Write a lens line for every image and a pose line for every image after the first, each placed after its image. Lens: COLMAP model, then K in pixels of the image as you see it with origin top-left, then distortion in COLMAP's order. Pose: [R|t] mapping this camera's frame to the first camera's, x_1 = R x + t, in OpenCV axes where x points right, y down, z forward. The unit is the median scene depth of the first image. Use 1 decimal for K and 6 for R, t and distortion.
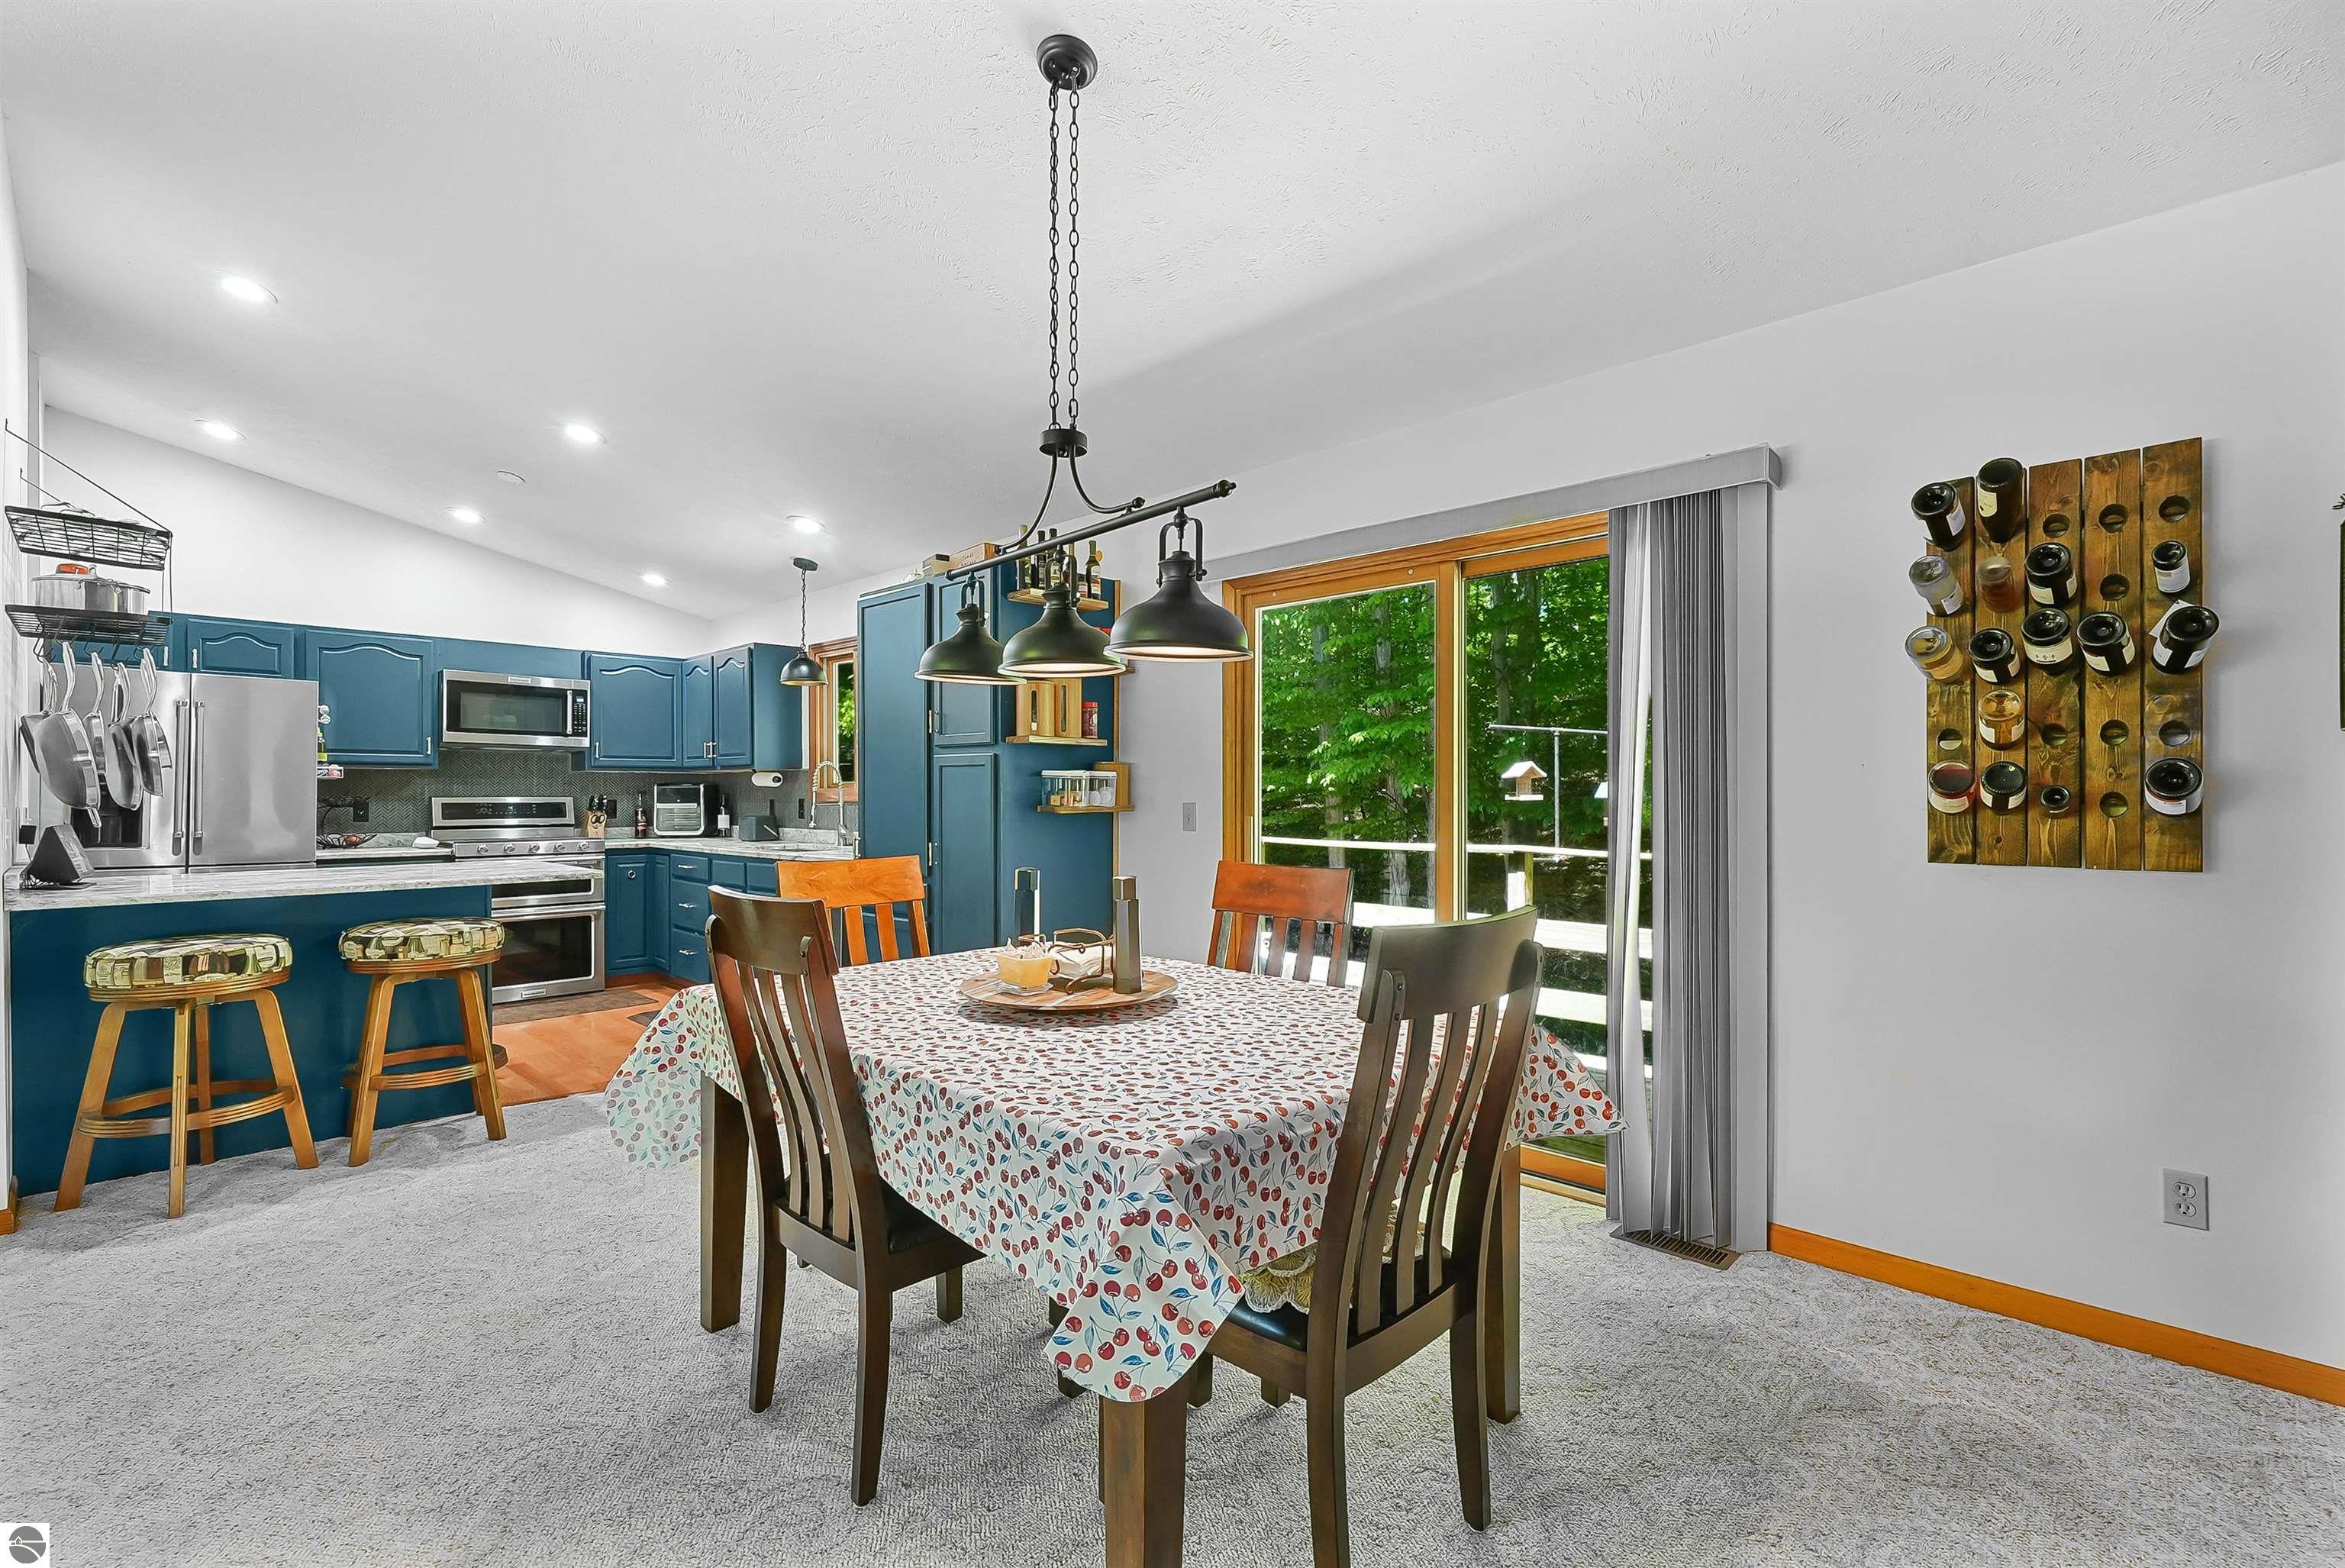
lens RADIAL K [[1074.0, 0, 1188.5], [0, 1074.0, 795.4], [0, 0, 1]] dist [-0.000099, -0.001316]
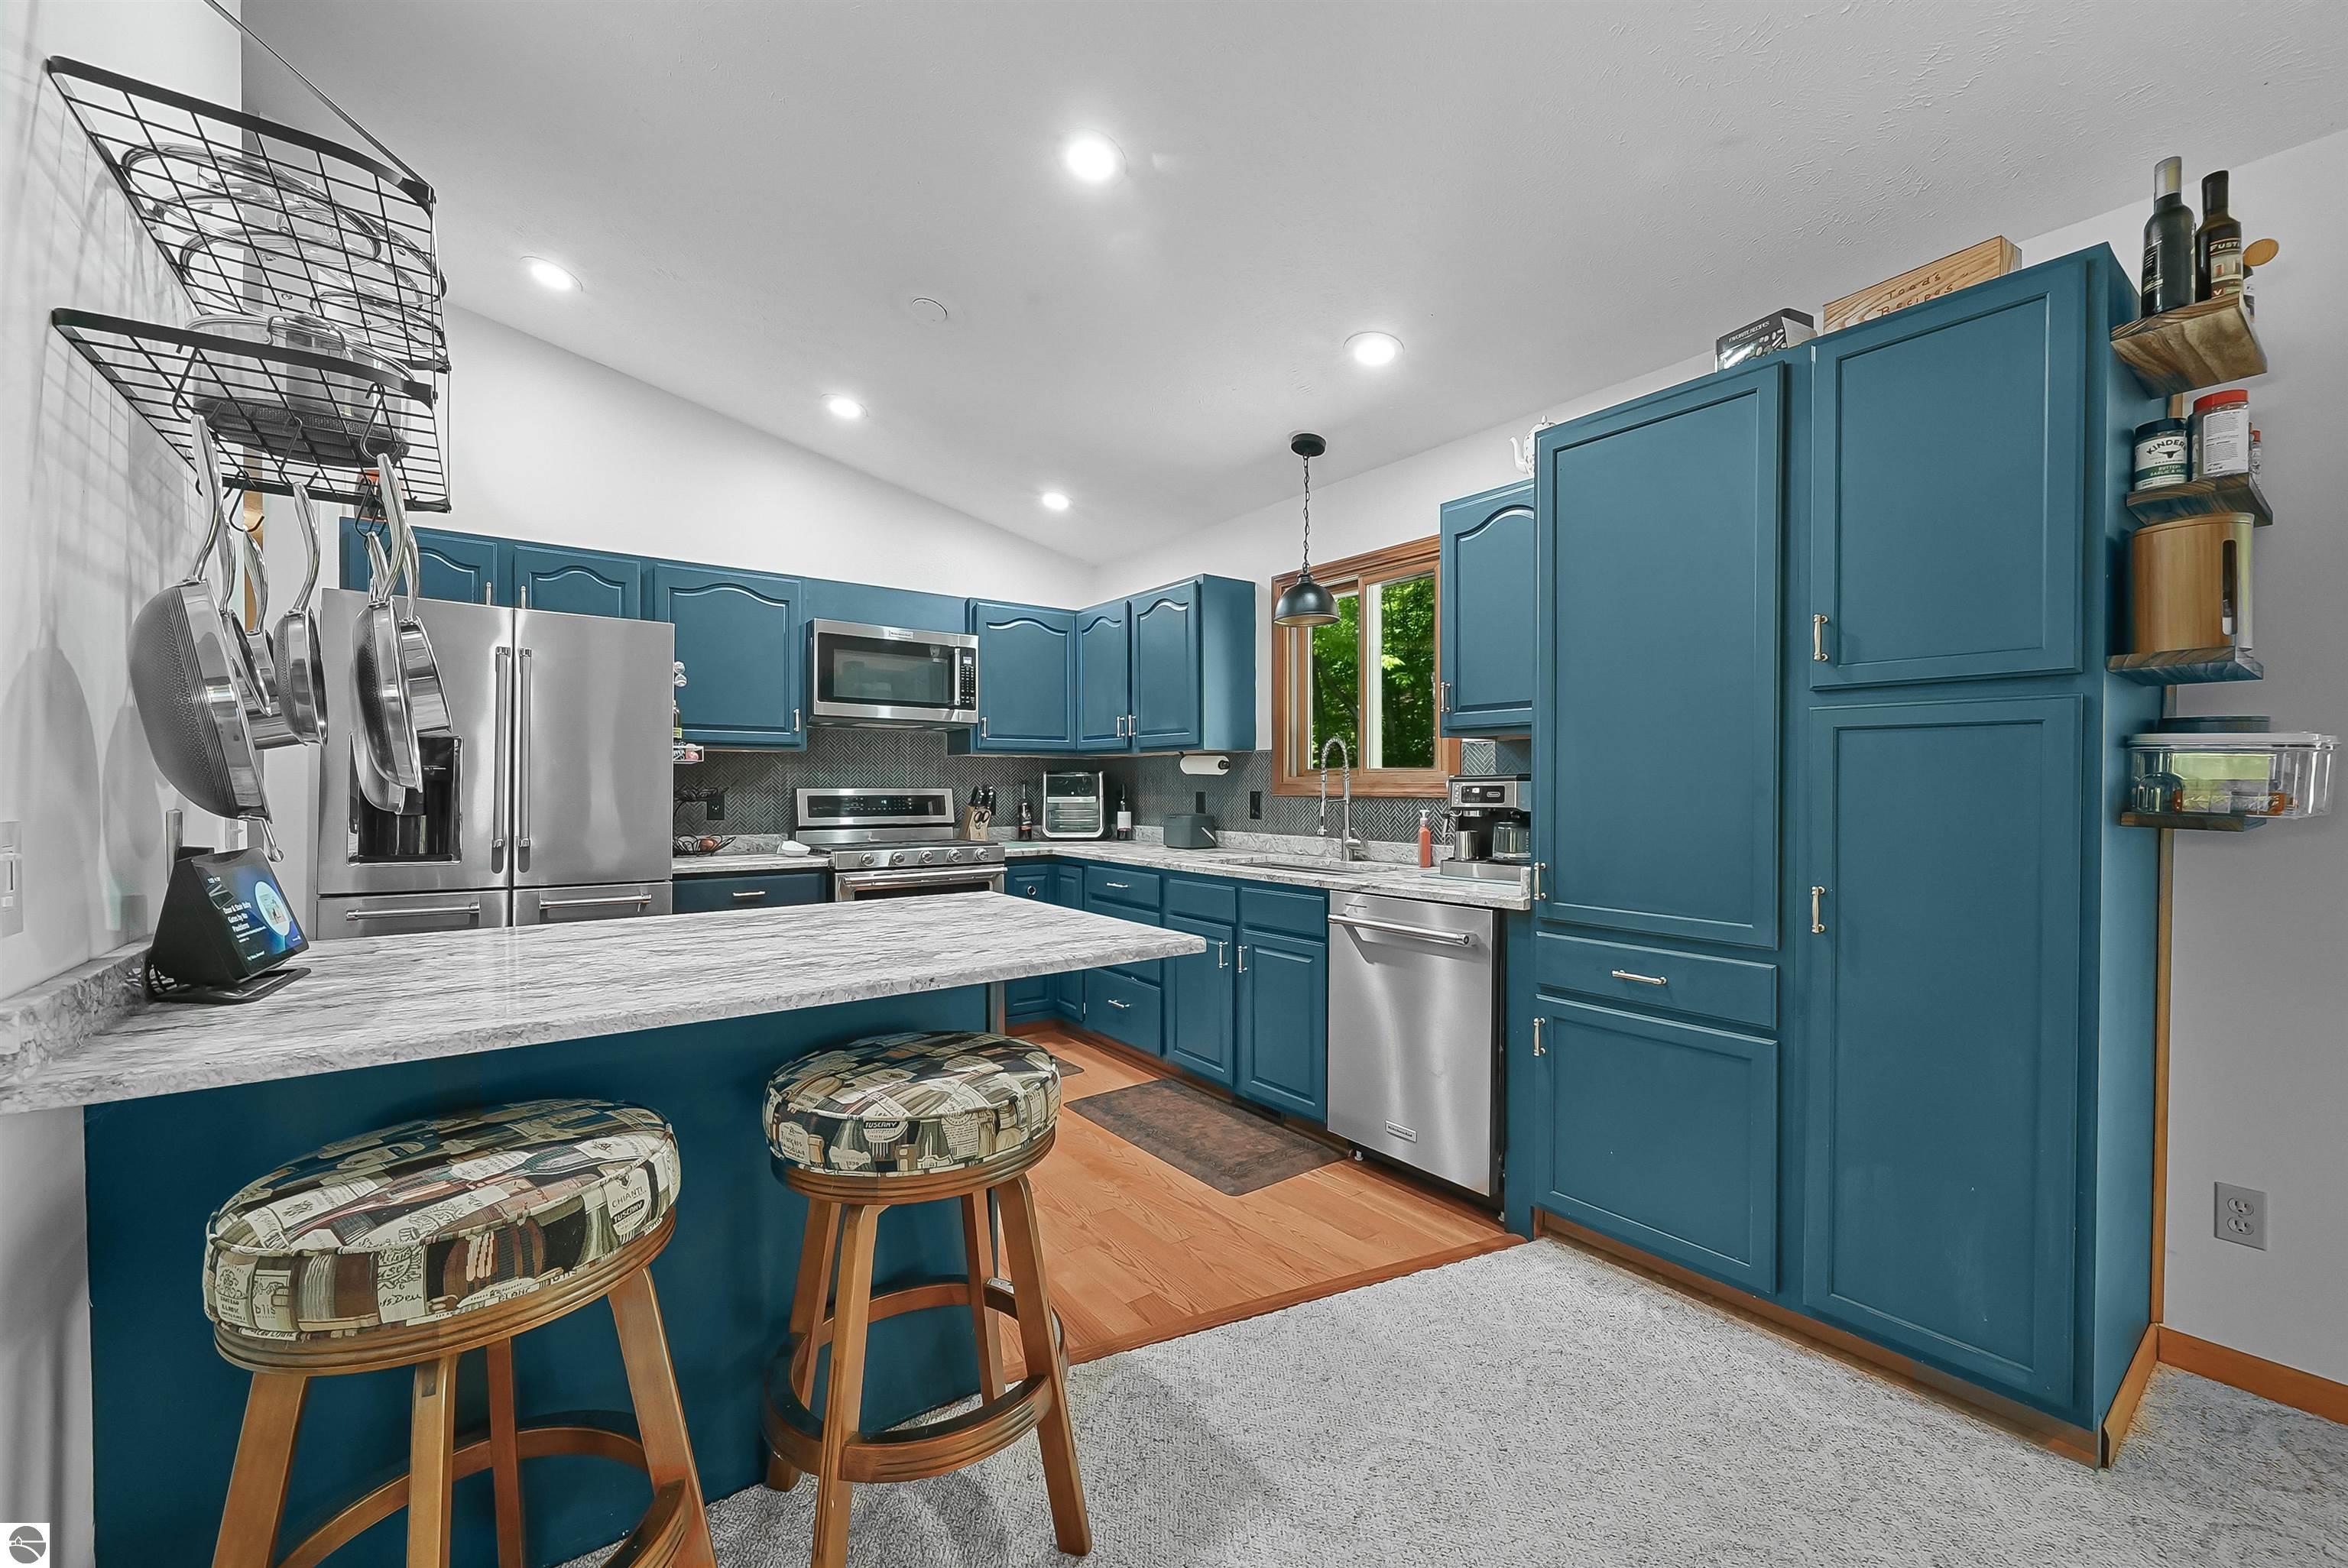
lens RADIAL K [[961.8, 0, 1157.1], [0, 961.8, 795.5], [0, 0, 1]] dist [-0.003911, 0.000304]
pose [[0.982955, 0.002978, -0.183821, -0.331784], [-0.001039, 0.999943, 0.010644, -0.000797], [0.183842, -0.010272, 0.982902, 0.379014]]
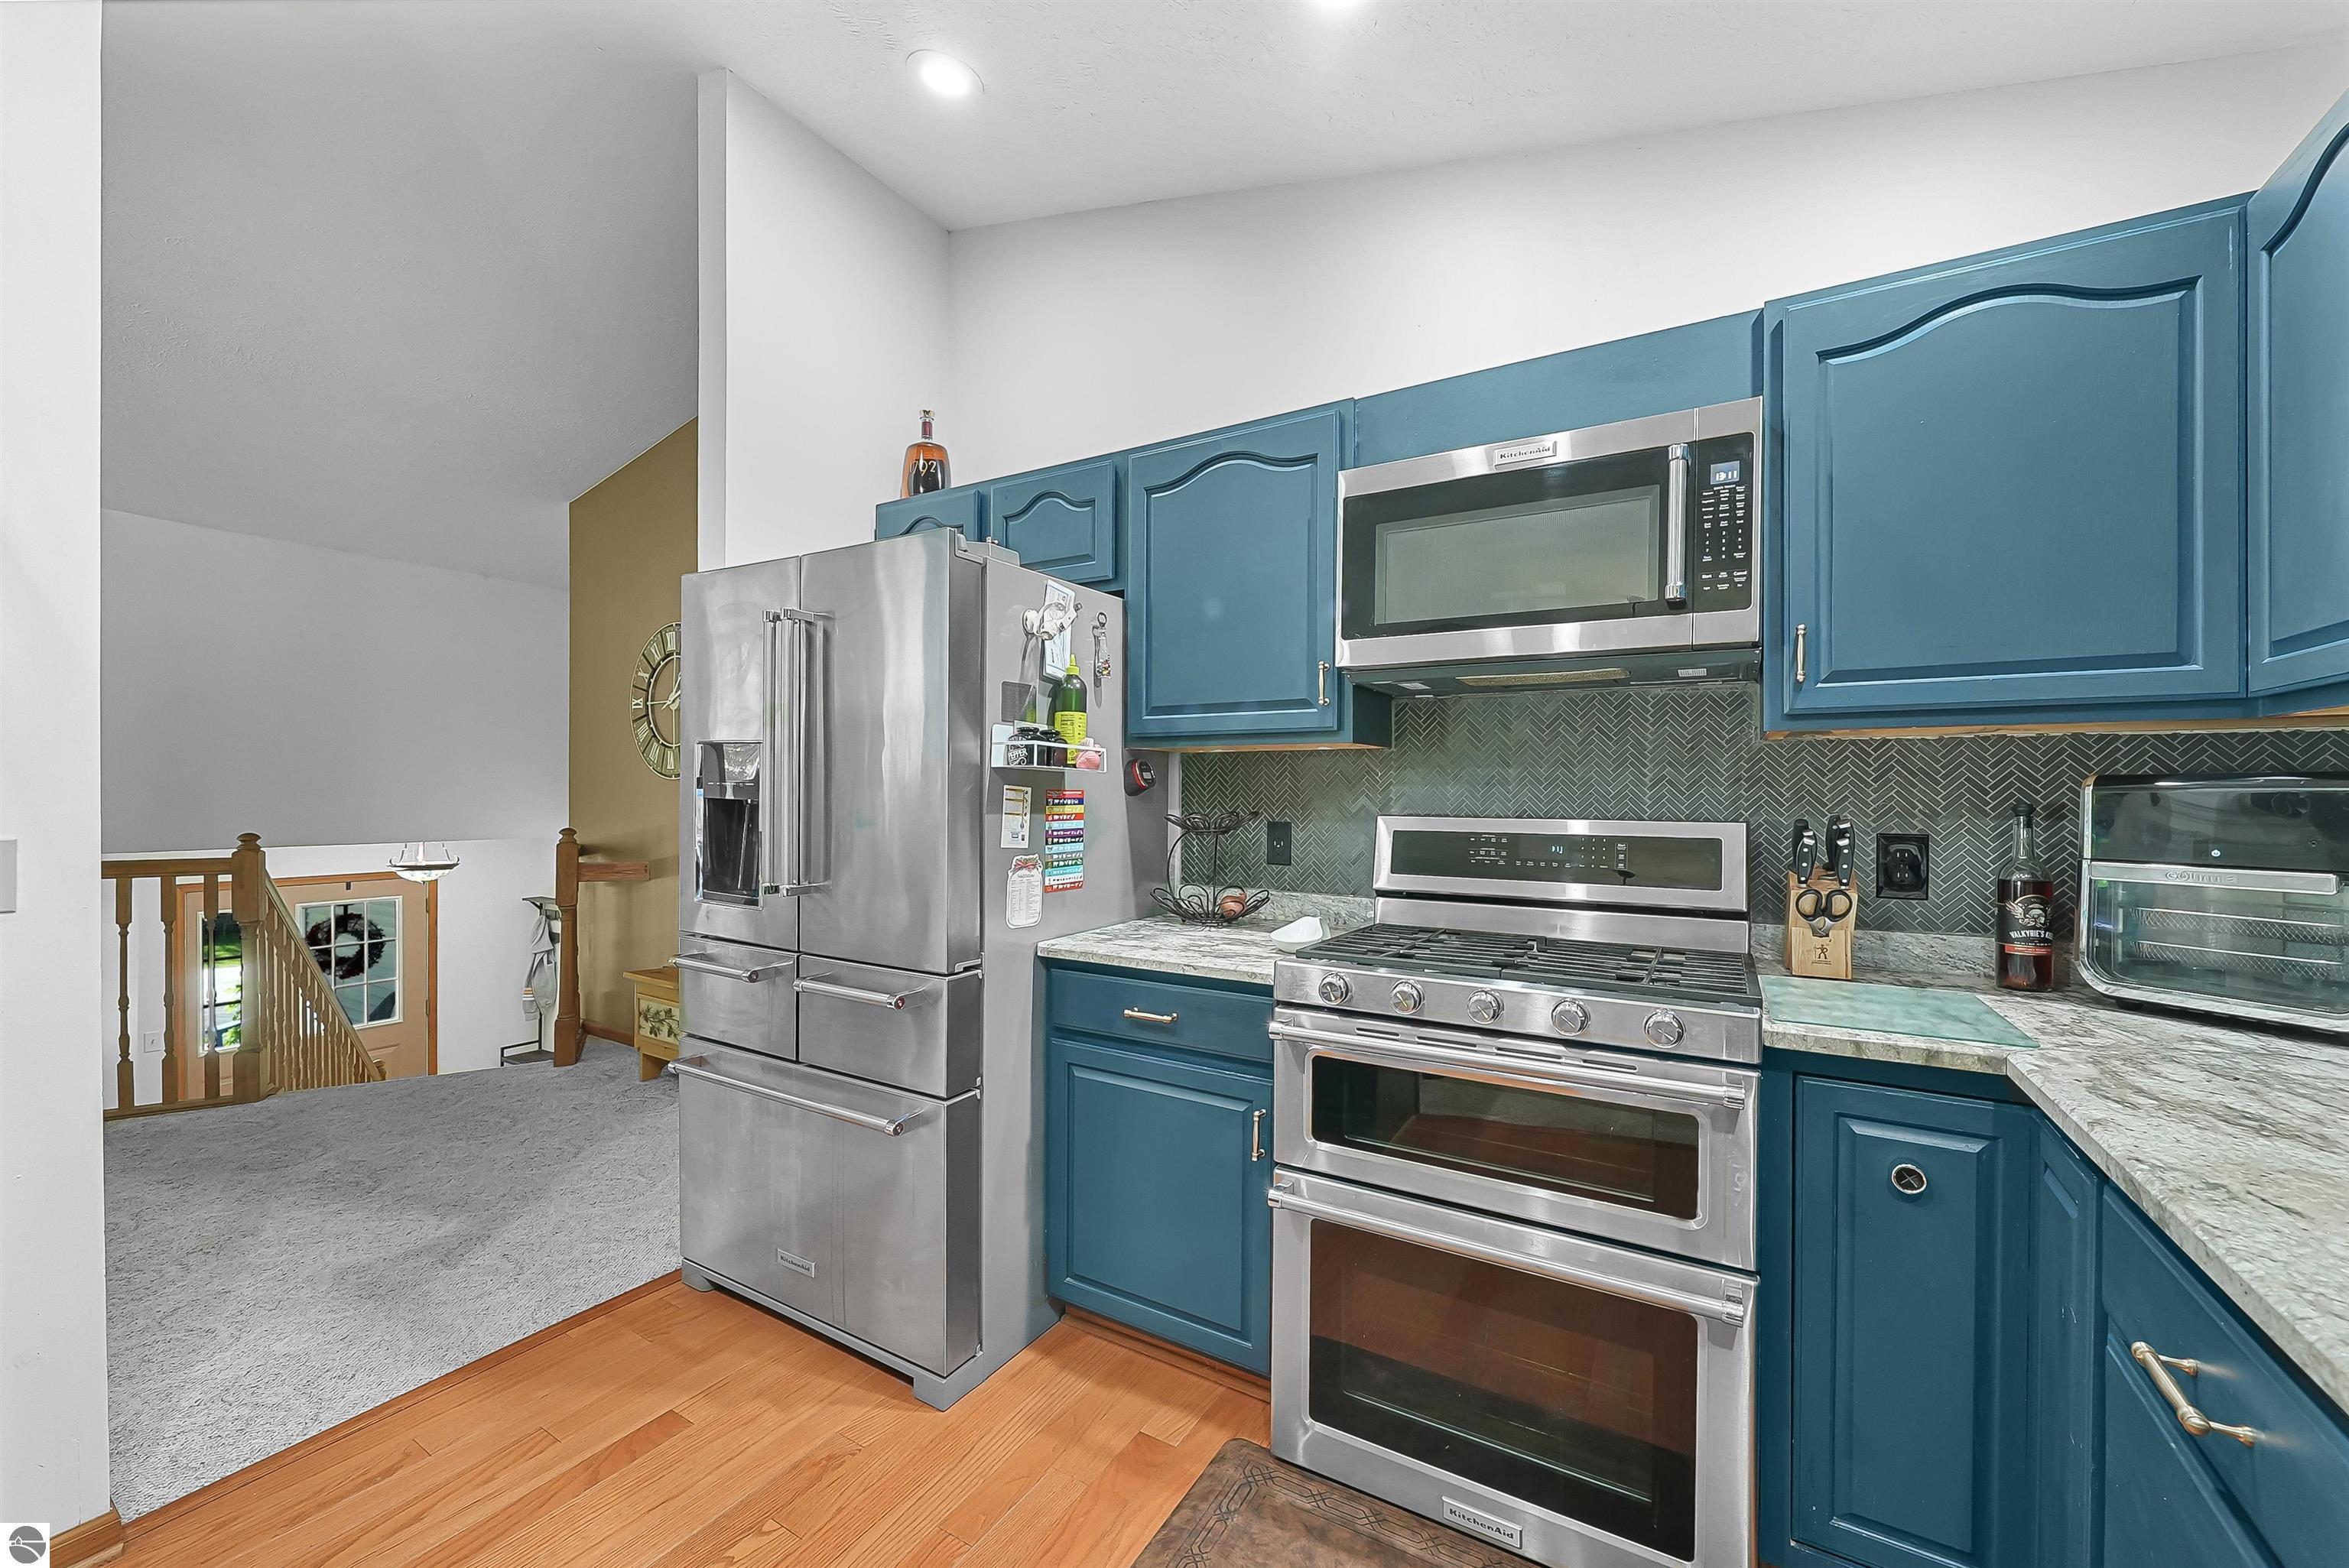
lens RADIAL K [[905.4, 0, 1182.3], [0, 905.4, 790.0], [0, 0, 1]] dist [-0.016622, -0.000627]
pose [[0.209367, 0.000086, -0.977837, -0.398283], [-0.001777, 0.999998, -0.000292, -0.007943], [0.977835, 0.001799, 0.209367, 0.878099]]
